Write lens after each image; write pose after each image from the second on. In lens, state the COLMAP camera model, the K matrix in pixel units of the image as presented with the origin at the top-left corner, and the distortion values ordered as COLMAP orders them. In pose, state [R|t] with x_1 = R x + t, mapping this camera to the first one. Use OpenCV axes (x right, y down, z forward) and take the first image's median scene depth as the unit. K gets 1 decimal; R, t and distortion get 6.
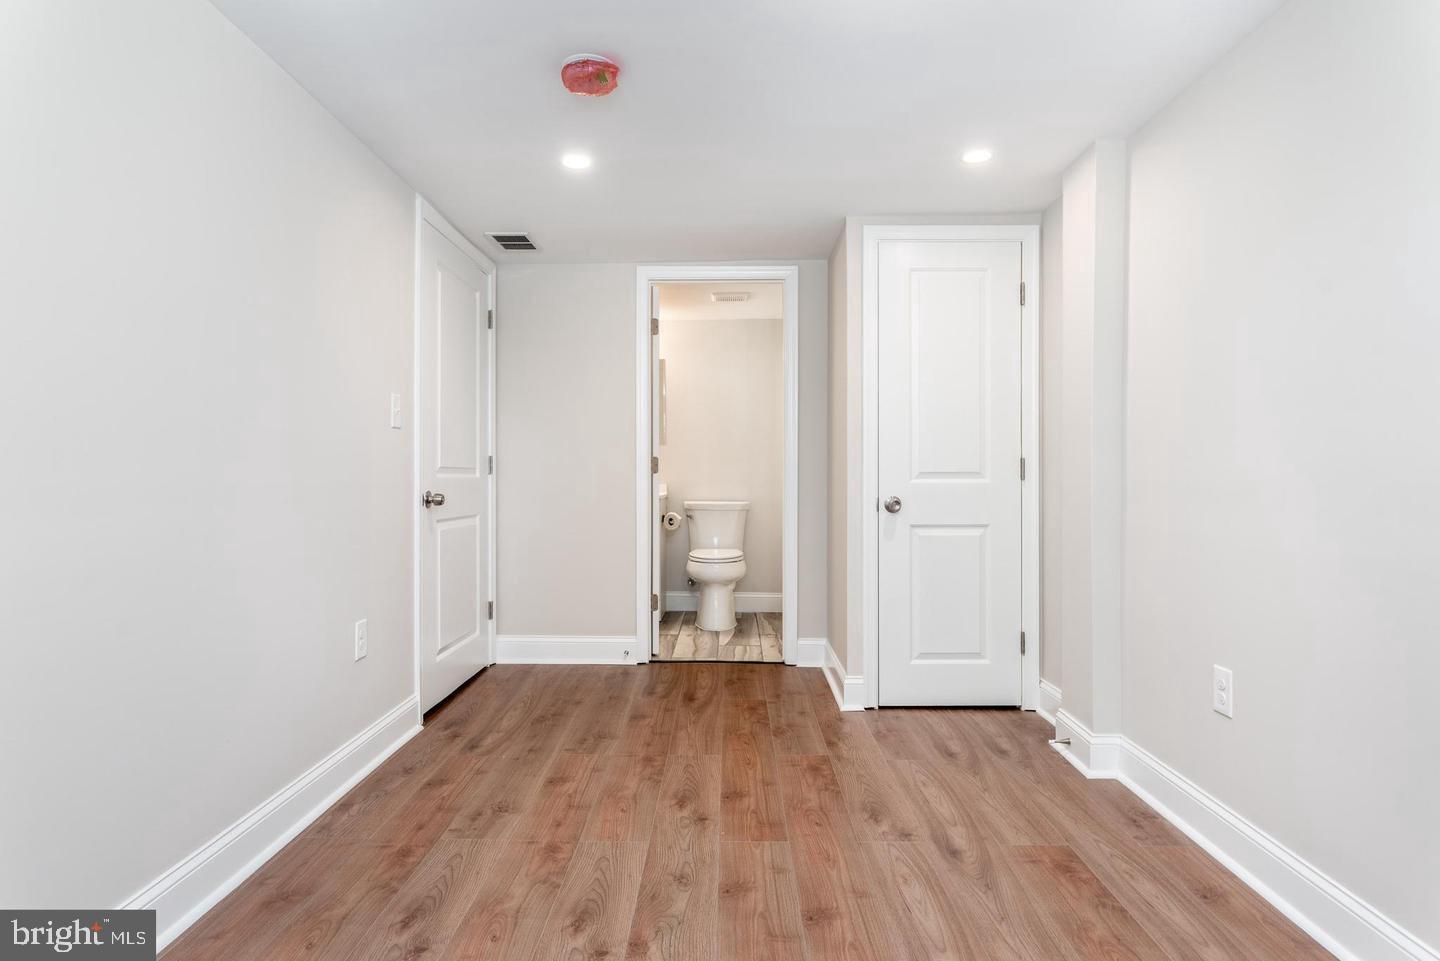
lens RADIAL K [[825.0, 0, 720.1], [0, 825.0, 477.5], [0, 0, 1]] dist [0.001574, -0.000144]
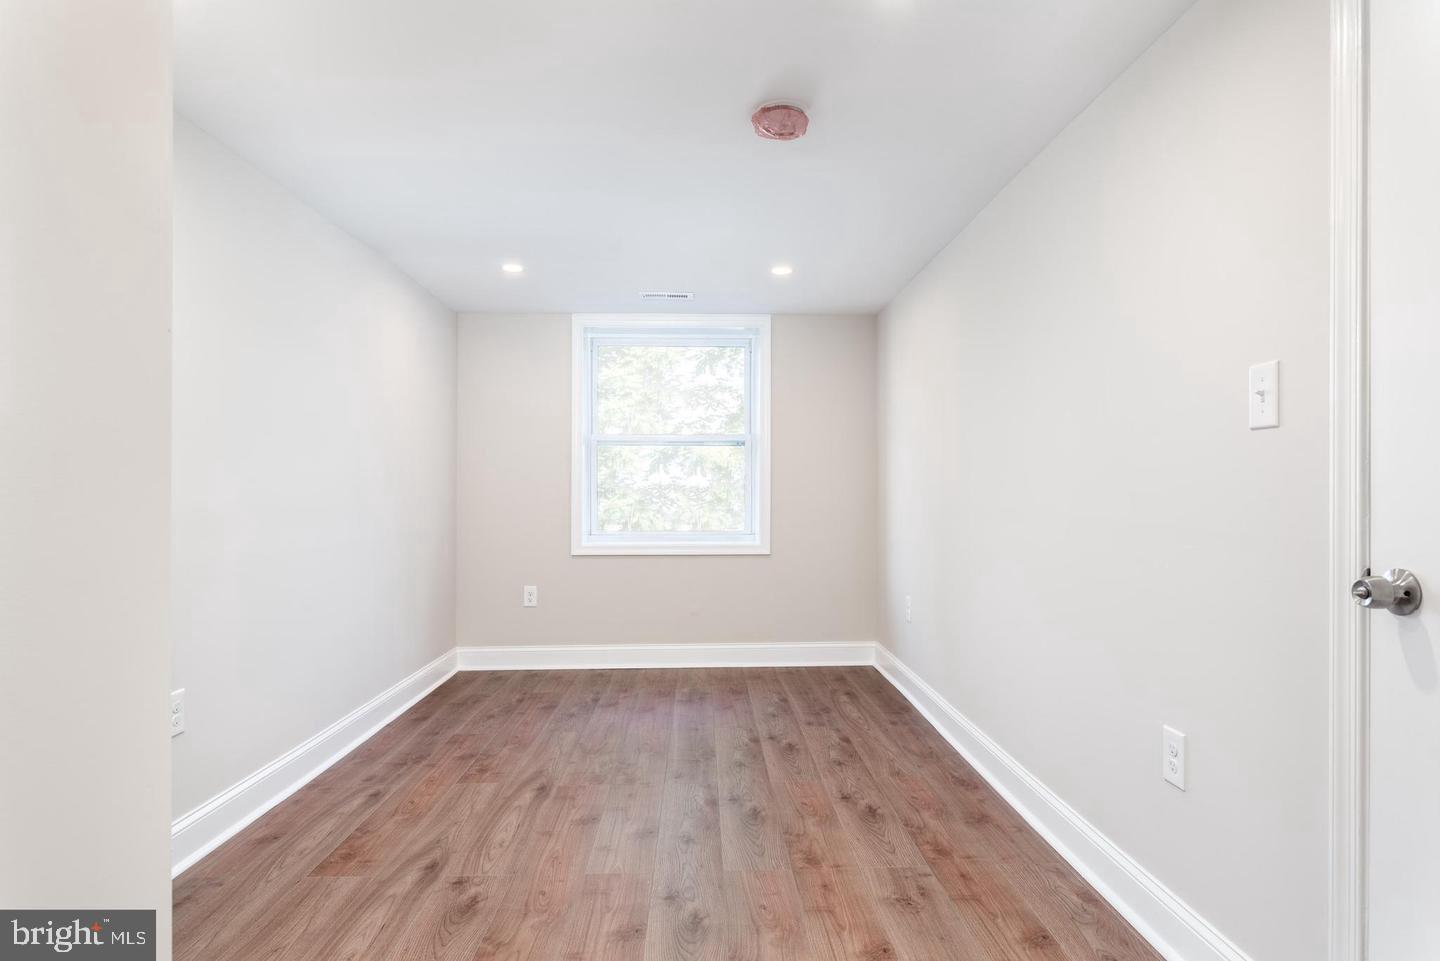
lens RADIAL K [[825.0, 0, 720.3], [0, 825.0, 485.8], [0, 0, 1]] dist [0.001574, -0.000144]
pose [[-0.999375, -0.001279, -0.035334, -0.047824], [-0.001256, 0.999999, -0.000665, -0.031834], [0.035335, -0.000620, -0.999375, 2.078515]]
